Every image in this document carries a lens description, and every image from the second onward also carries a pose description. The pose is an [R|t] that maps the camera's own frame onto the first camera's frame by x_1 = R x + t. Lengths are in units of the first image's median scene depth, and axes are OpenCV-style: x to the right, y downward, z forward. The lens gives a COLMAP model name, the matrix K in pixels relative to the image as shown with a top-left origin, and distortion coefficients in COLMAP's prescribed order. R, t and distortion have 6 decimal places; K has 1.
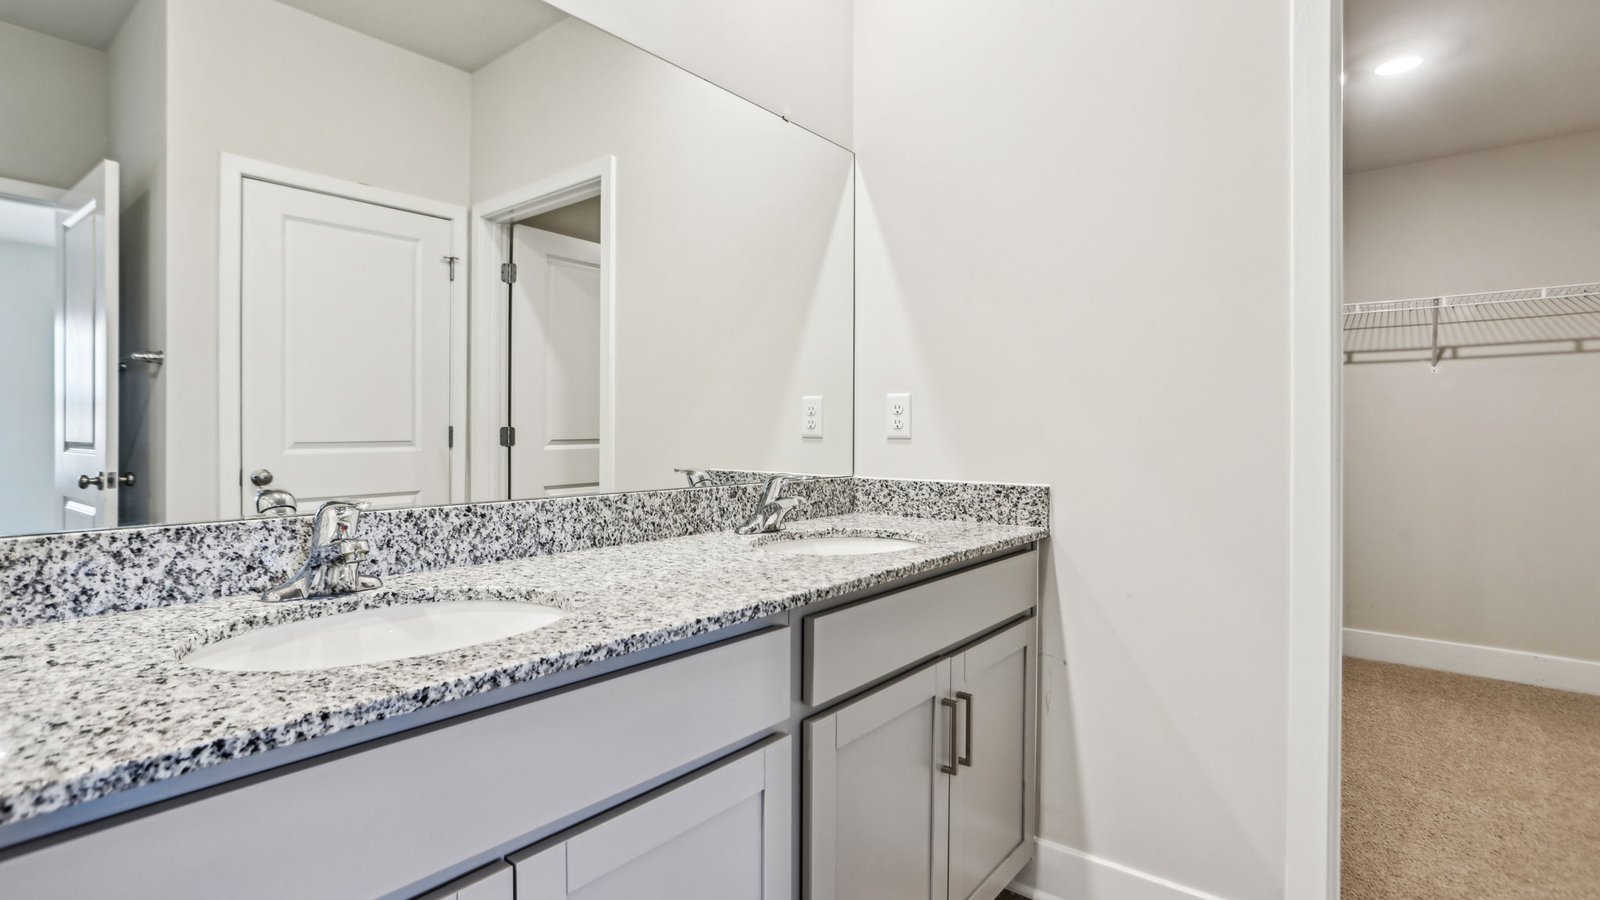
lens RADIAL K [[773.6, 0, 791.1], [0, 773.6, 430.5], [0, 0, 1]] dist [-0.076549, 0.041004]
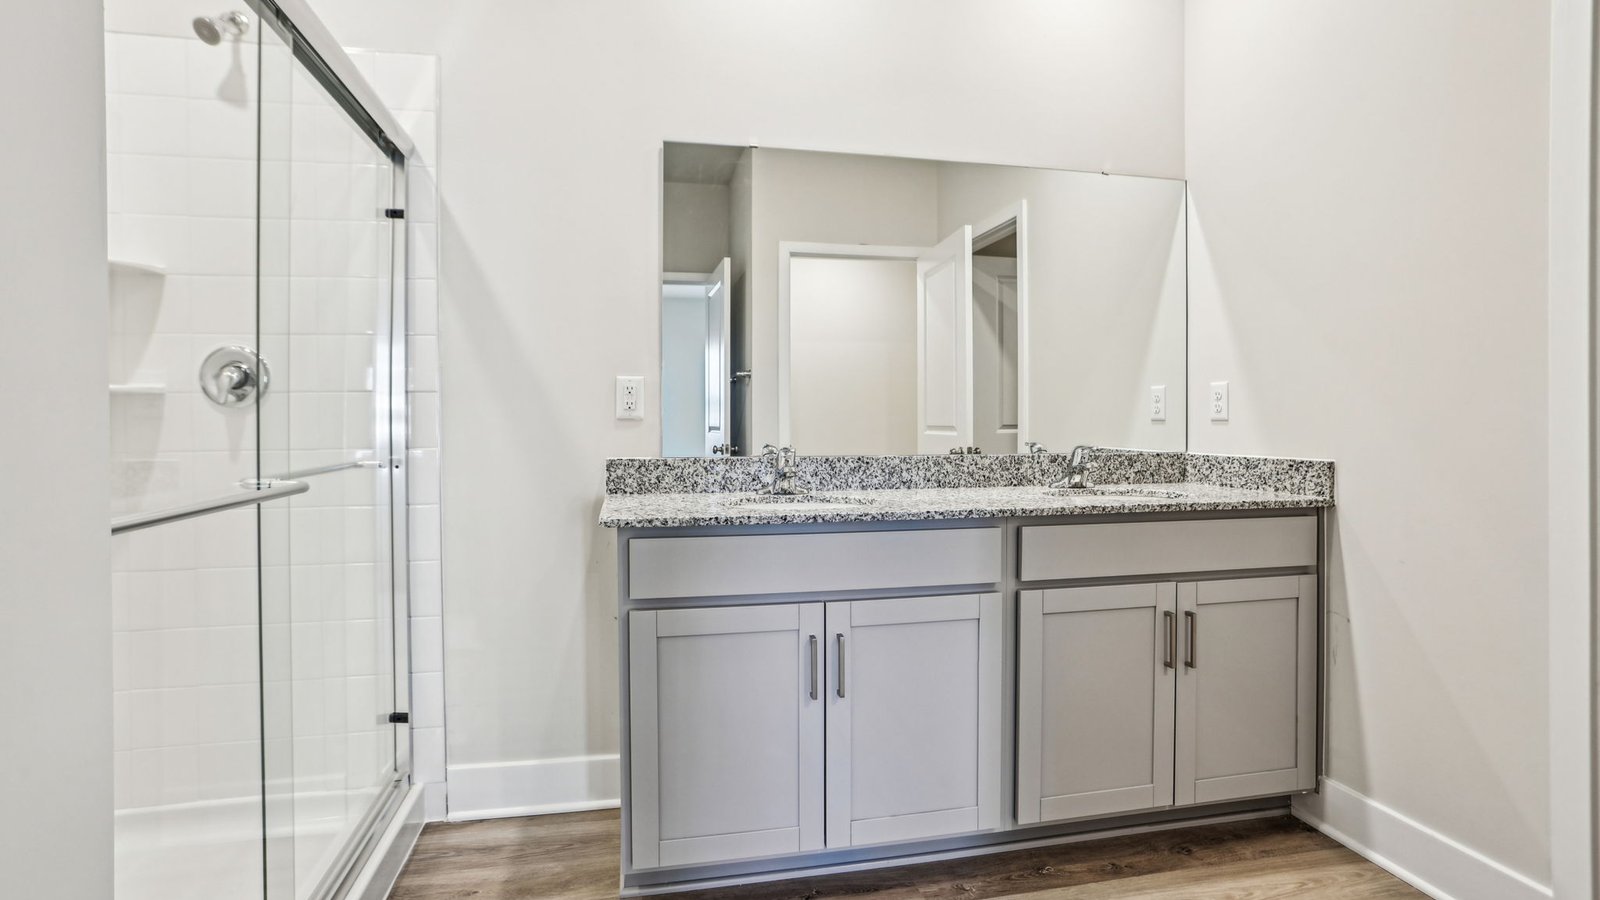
lens RADIAL K [[773.6, 0, 791.1], [0, 773.6, 430.5], [0, 0, 1]] dist [-0.076549, 0.041004]
pose [[0.773696, 0.001532, -0.633555, 0.463976], [0.006035, 0.999934, 0.009787, 0.013509], [0.633528, -0.011395, 0.773636, -0.389946]]
